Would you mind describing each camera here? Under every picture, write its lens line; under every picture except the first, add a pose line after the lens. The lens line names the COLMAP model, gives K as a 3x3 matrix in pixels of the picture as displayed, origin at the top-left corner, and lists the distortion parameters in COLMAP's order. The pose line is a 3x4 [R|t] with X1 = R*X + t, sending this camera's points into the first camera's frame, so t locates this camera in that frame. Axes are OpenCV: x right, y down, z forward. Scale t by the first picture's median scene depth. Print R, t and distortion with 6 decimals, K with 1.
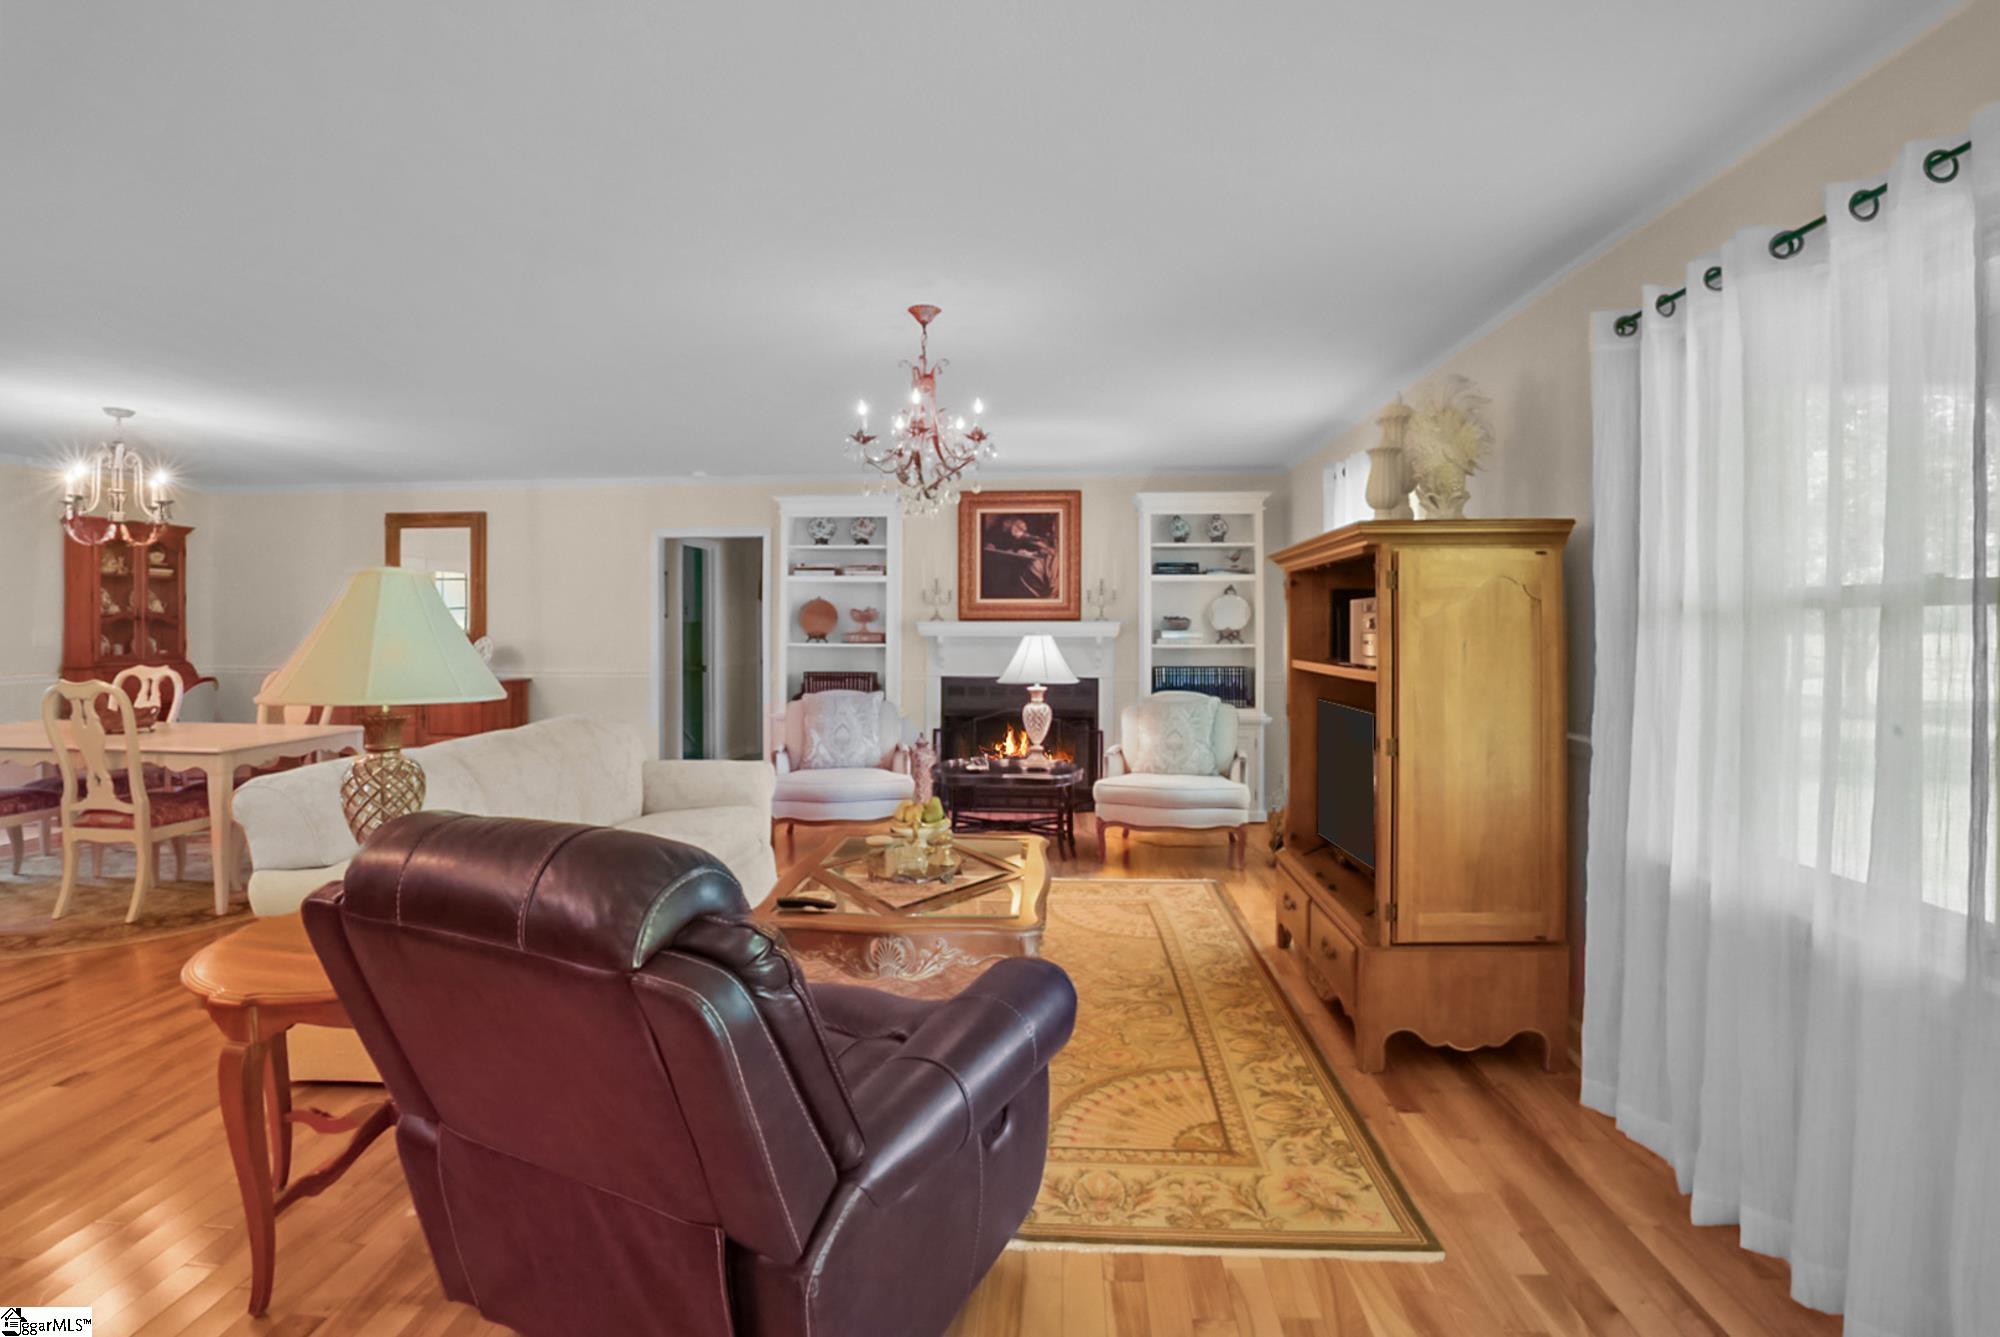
lens RADIAL K [[940.4, 0, 1002.3], [0, 940.4, 621.6], [0, 0, 1]] dist [-0.075255, 0.029118]
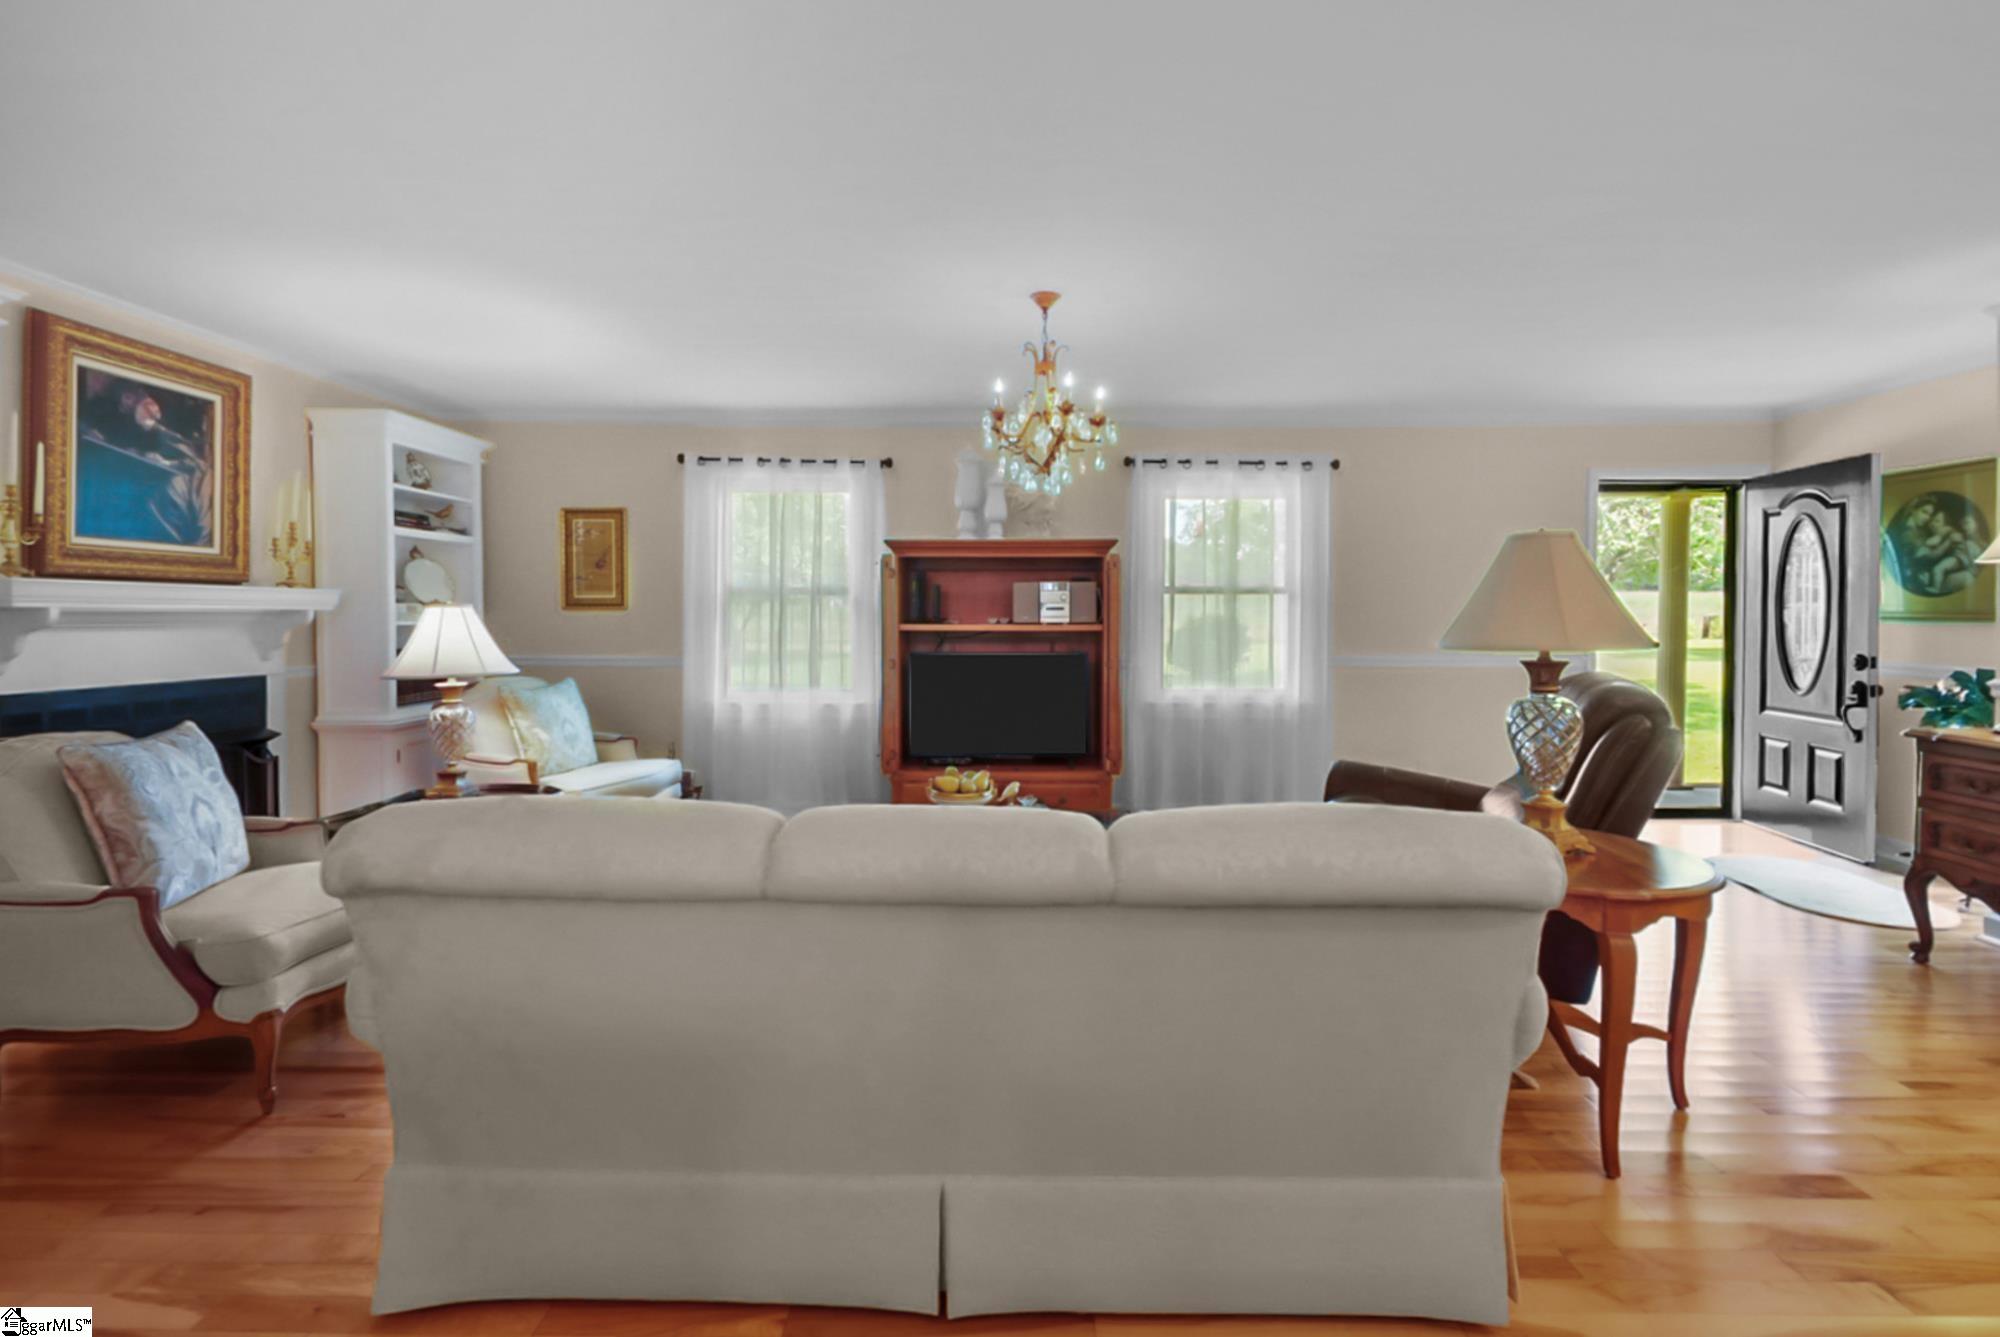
lens RADIAL K [[940.4, 0, 1002.3], [0, 940.4, 621.6], [0, 0, 1]] dist [-0.075255, 0.029118]
pose [[-0.076097, -0.008332, 0.997066, -0.635979], [-0.006098, 0.999950, 0.007891, 0.018010], [-0.997082, -0.005480, -0.076144, 0.636600]]
